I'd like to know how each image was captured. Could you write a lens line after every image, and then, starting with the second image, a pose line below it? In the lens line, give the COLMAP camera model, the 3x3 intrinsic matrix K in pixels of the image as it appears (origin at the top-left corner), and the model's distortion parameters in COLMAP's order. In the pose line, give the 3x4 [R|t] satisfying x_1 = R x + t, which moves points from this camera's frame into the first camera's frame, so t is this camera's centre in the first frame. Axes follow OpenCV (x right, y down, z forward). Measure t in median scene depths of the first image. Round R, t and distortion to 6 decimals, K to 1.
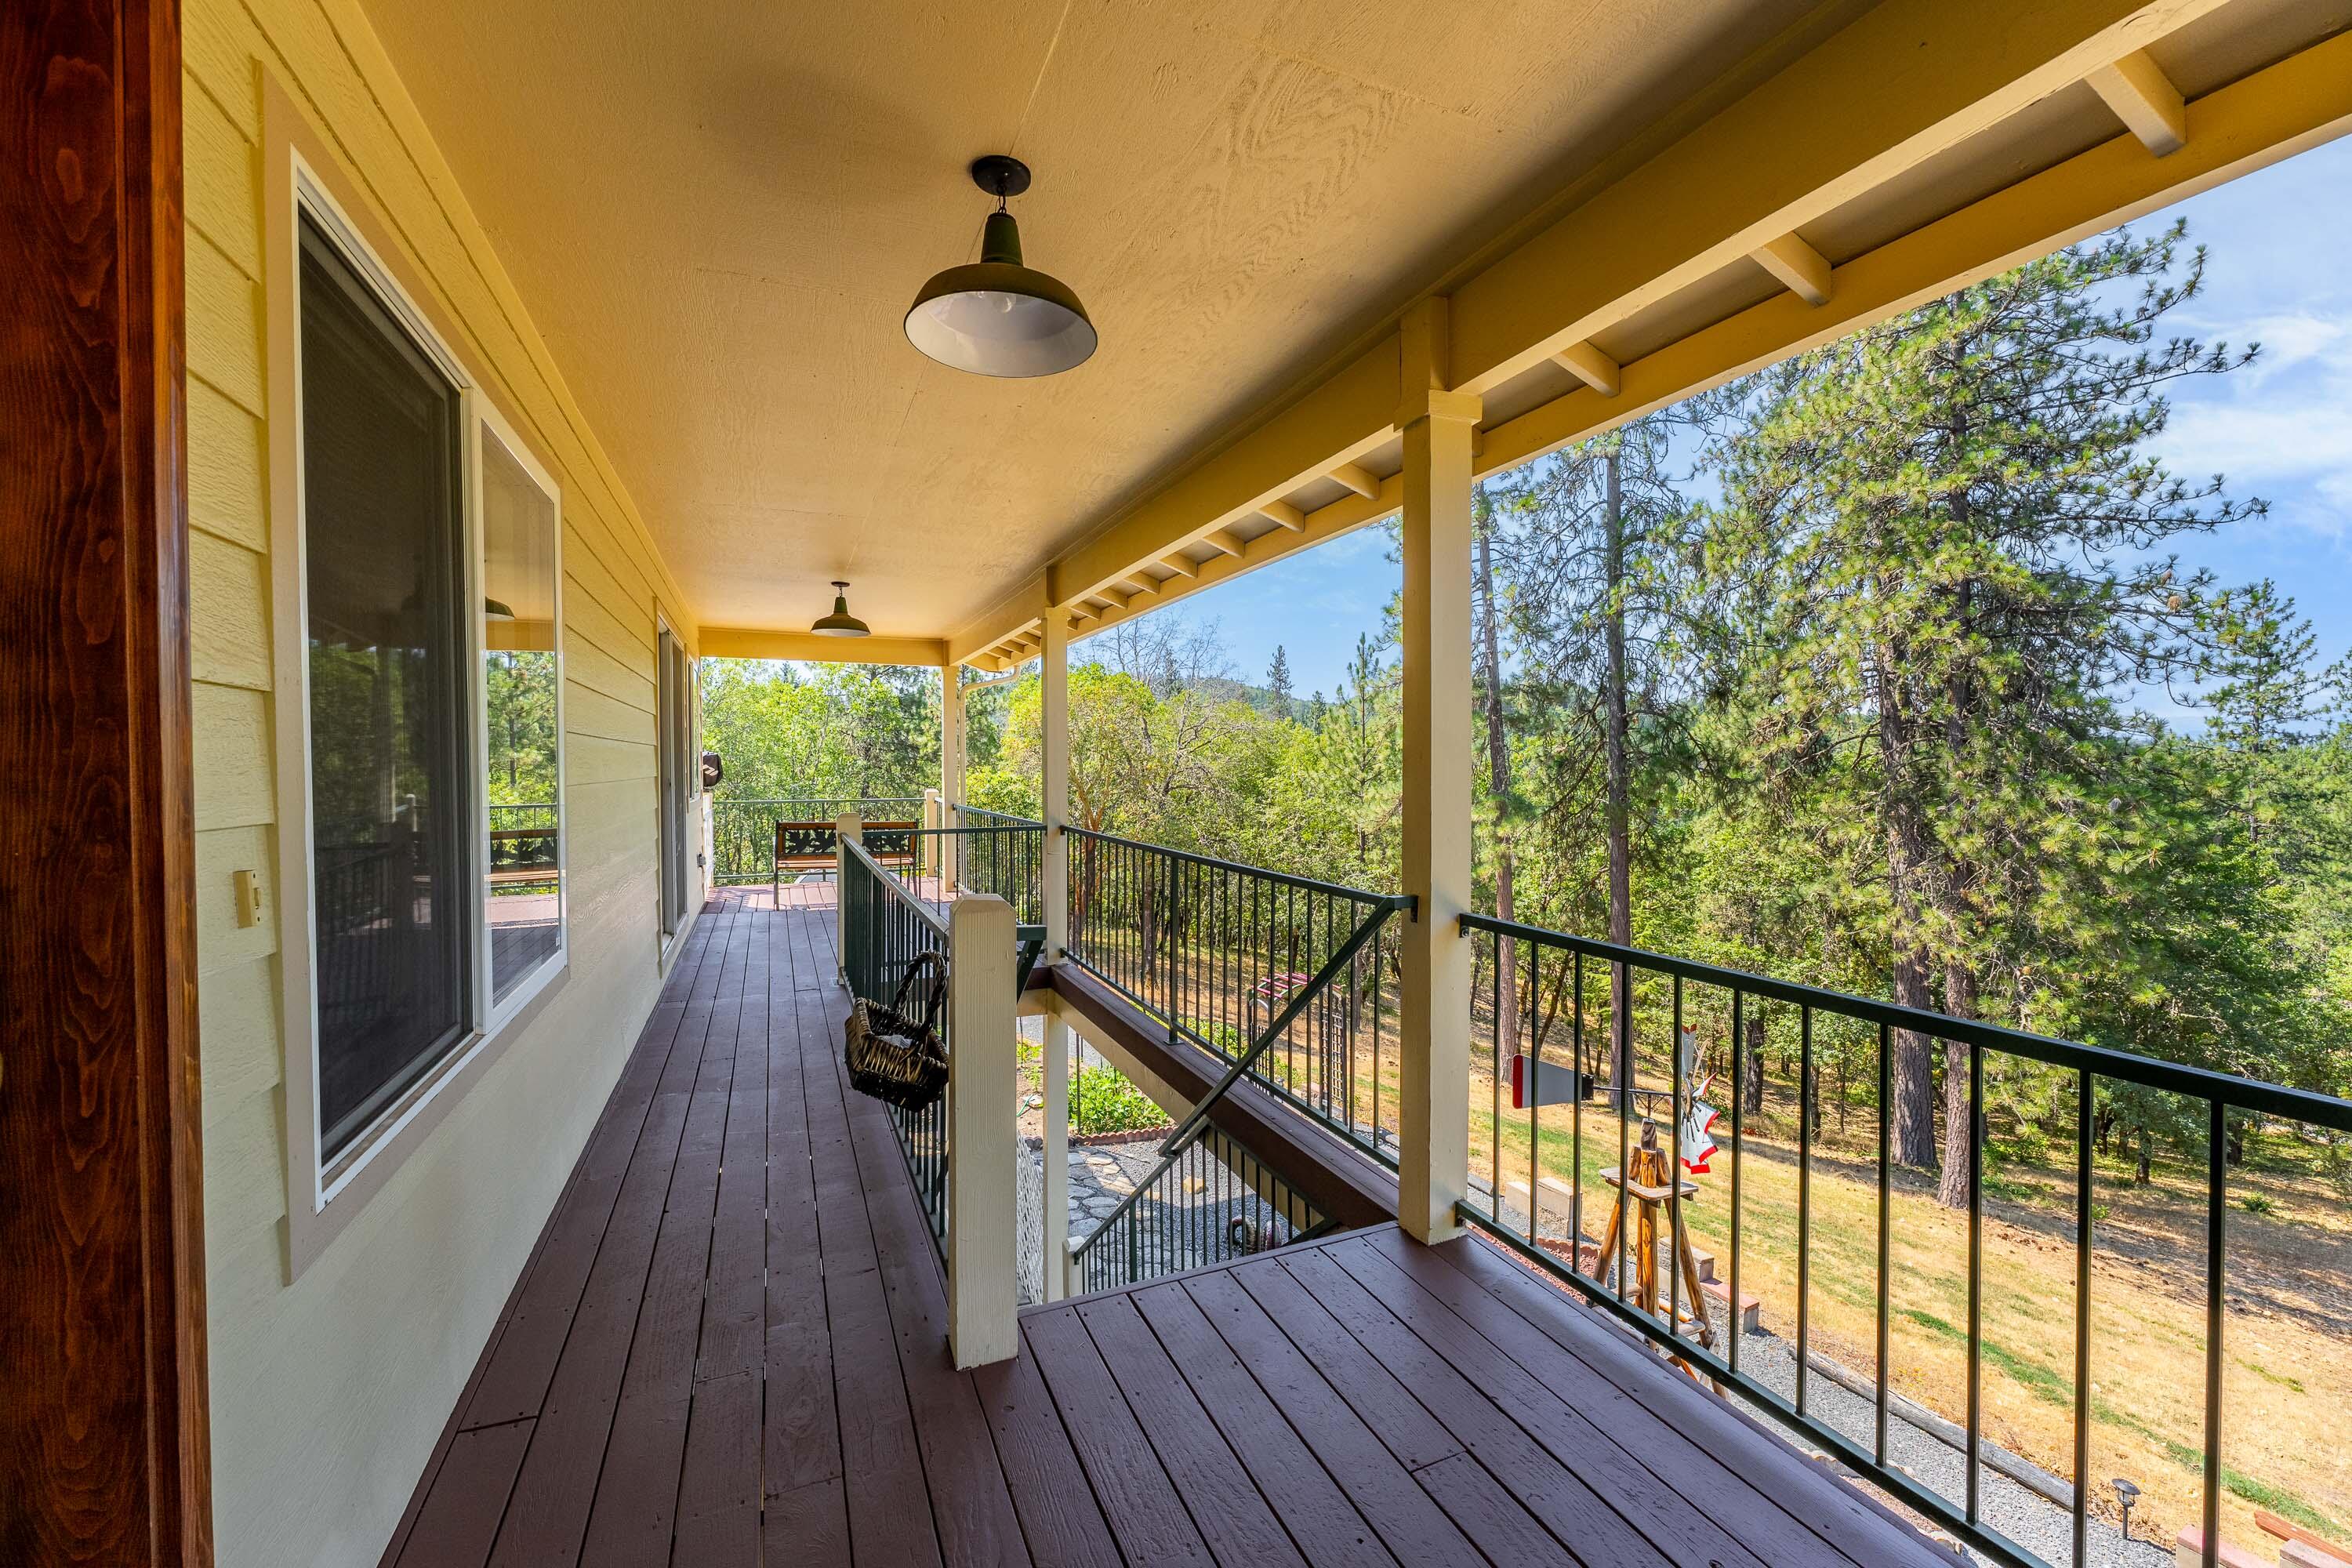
lens RADIAL K [[935.8, 0, 1176.0], [0, 935.8, 784.0], [0, 0, 1]] dist [-0.002339, -0.000228]
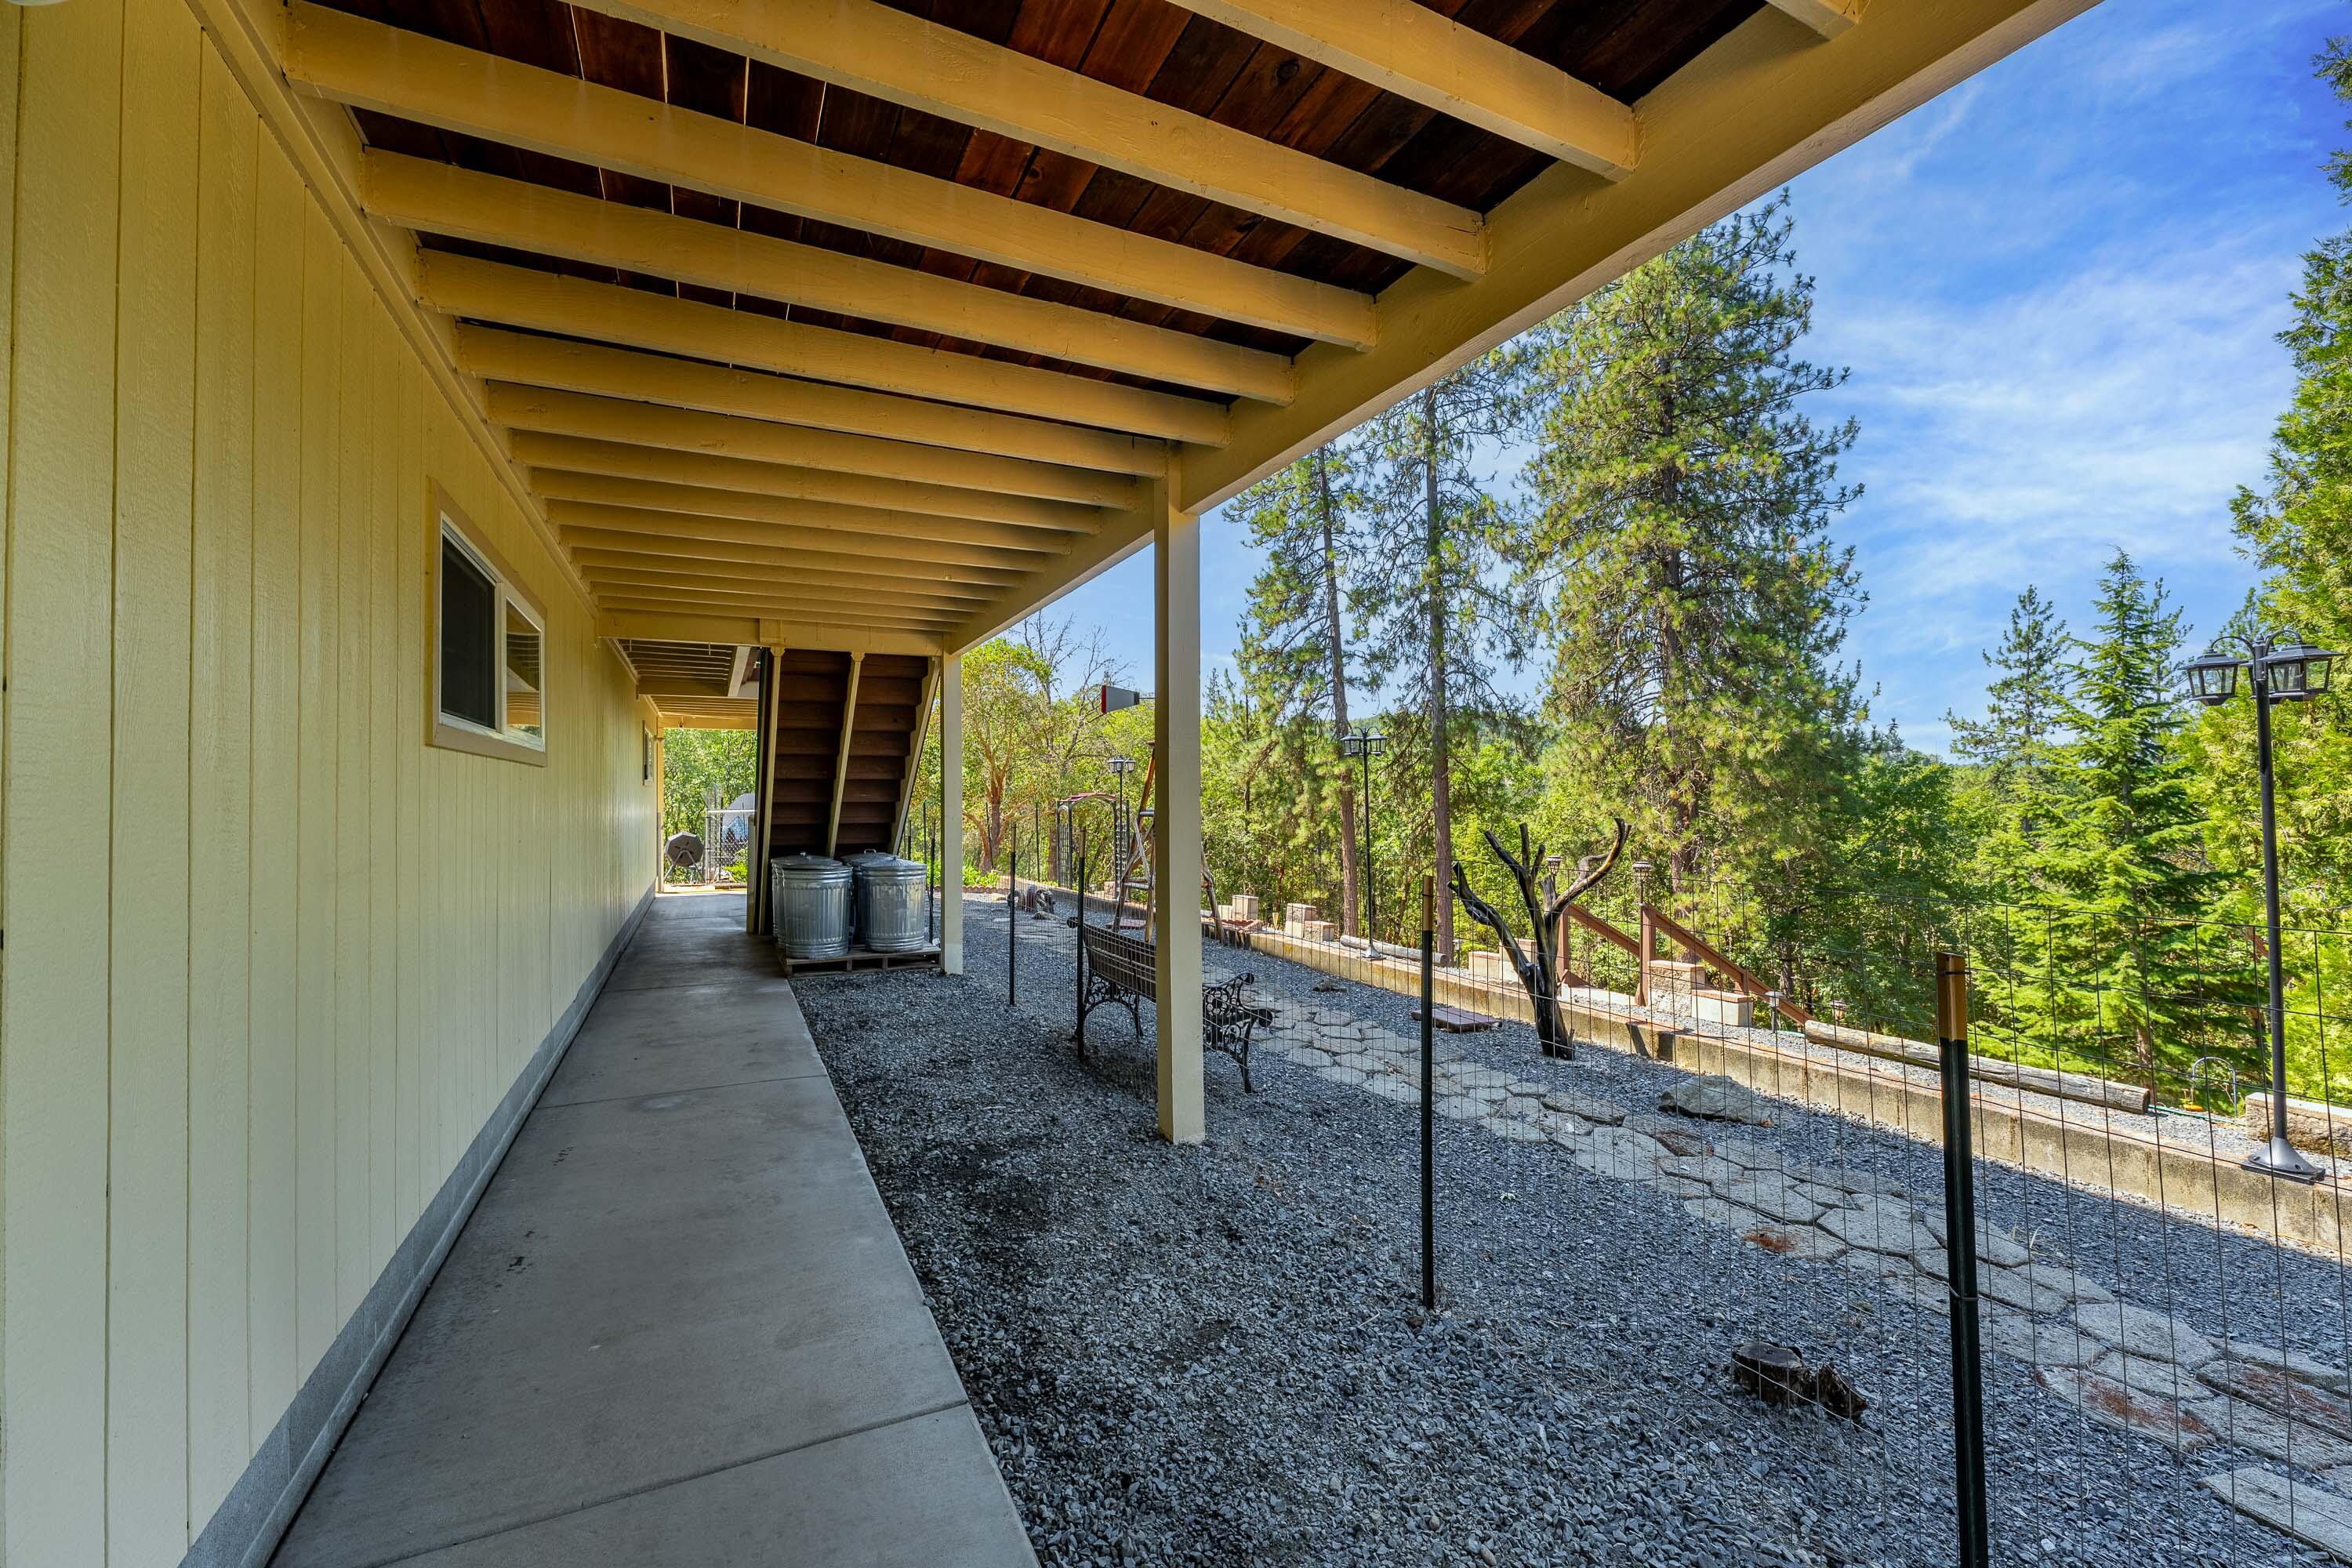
lens RADIAL K [[935.8, 0, 1176.0], [0, 935.8, 784.0], [0, 0, 1]] dist [-0.002339, -0.000228]
pose [[0.998641, -0.006888, 0.051665, 0.079613], [0.008778, 0.999297, -0.036437, 0.107335], [-0.051378, 0.036841, 0.998000, -0.172109]]
